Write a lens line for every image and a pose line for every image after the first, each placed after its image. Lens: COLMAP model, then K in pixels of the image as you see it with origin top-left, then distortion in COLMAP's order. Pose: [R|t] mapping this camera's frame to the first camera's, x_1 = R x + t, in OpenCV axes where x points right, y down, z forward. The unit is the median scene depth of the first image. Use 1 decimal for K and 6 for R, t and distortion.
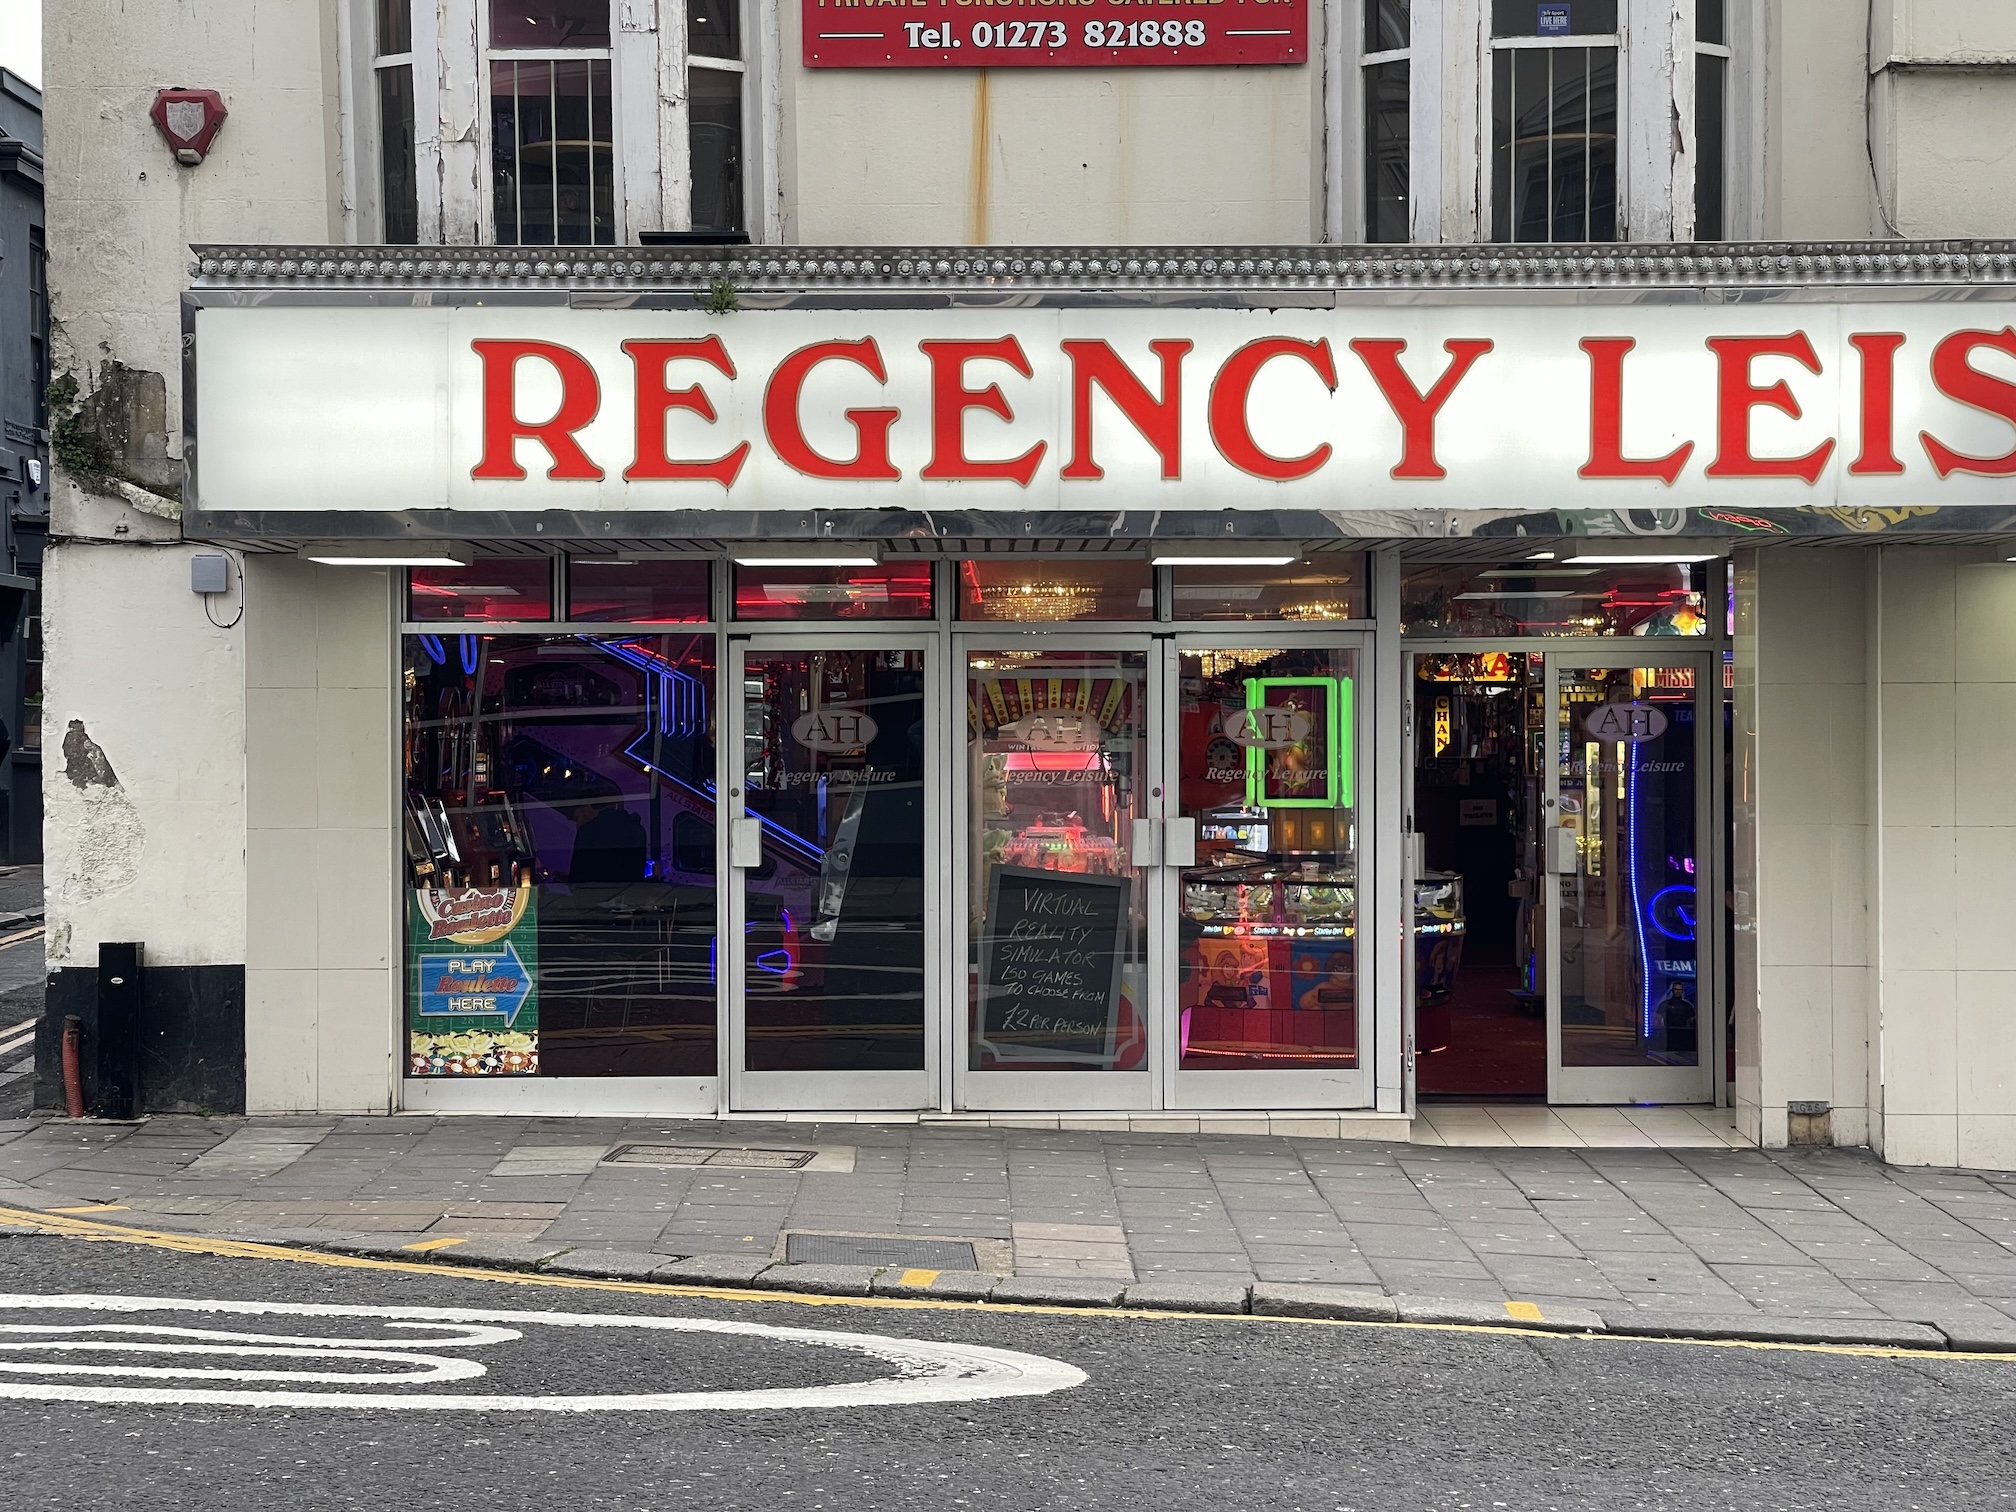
lens RADIAL K [[3552.1, 0, 1008.0], [0, 3552.1, 756.0], [0, 0, 1]] dist [0.144159, 0.135097]
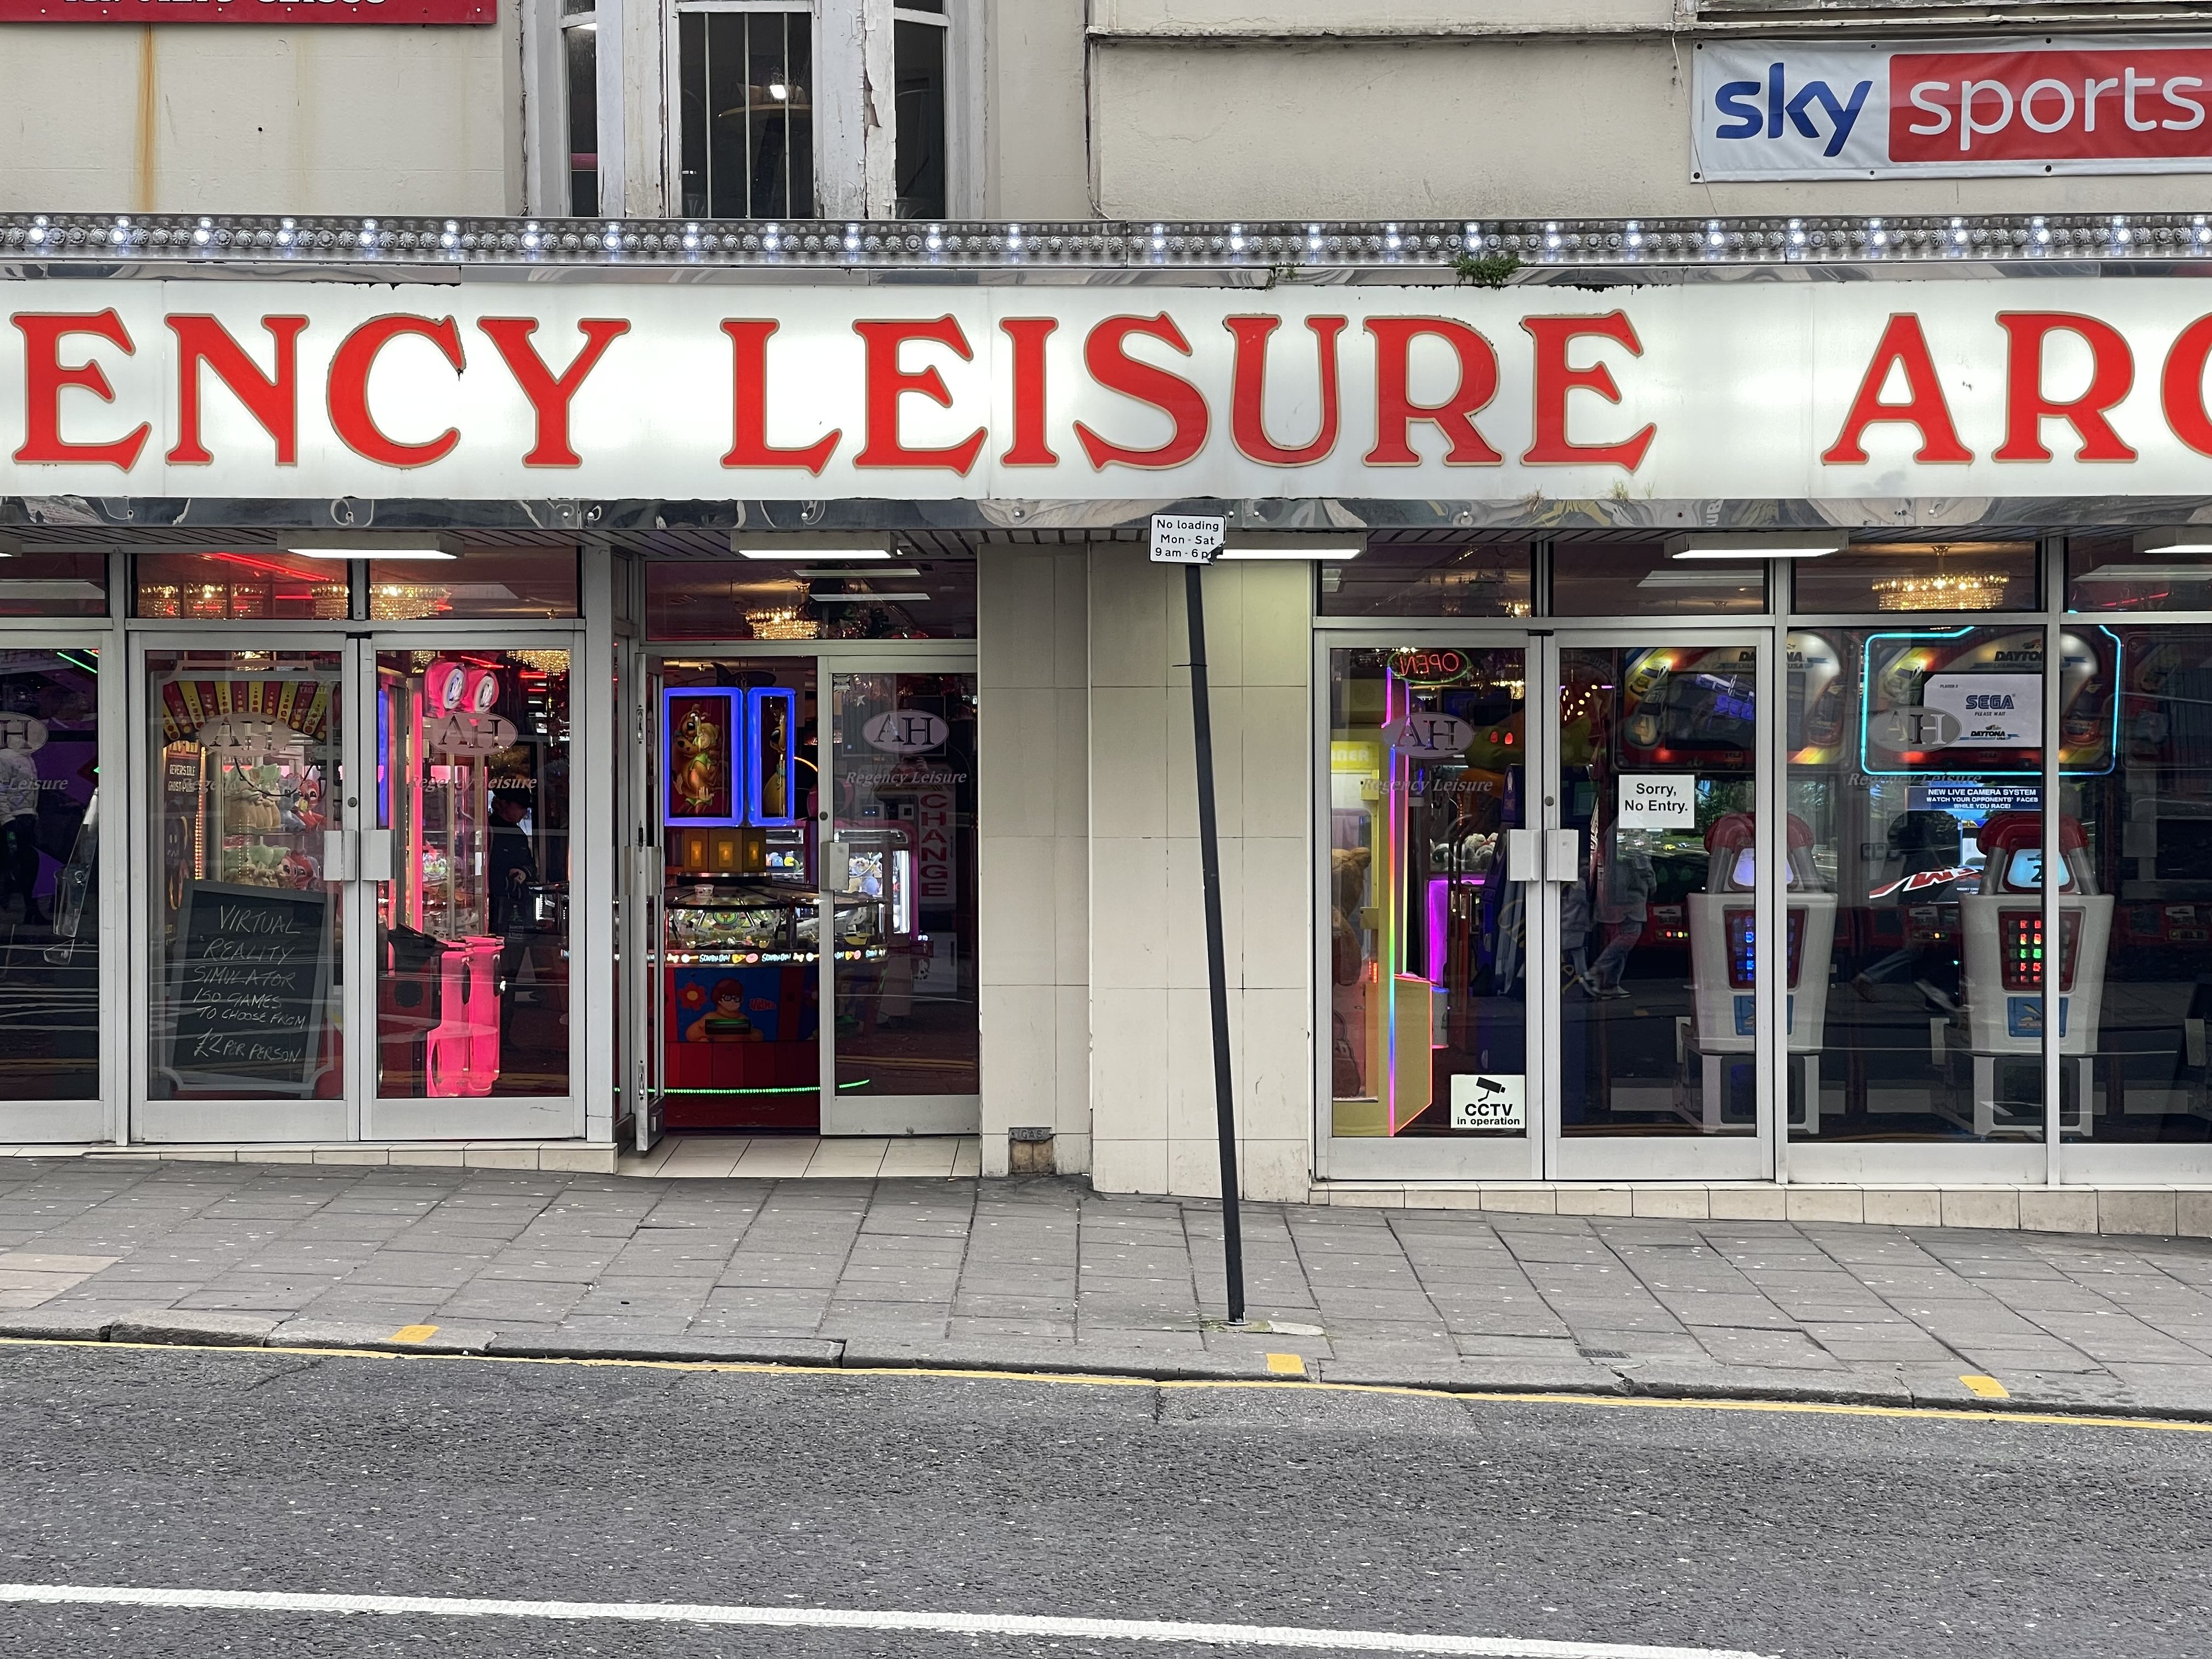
lens RADIAL K [[3897.4, 0, 1106.0], [0, 3897.4, 829.5], [0, 0, 1]] dist [0.144159, 0.135097]
pose [[0.999960, 0.001112, 0.008841, 0.240035], [-0.001185, 0.999965, 0.008254, 0.008931], [-0.008832, -0.008265, 0.999927, -0.035634]]
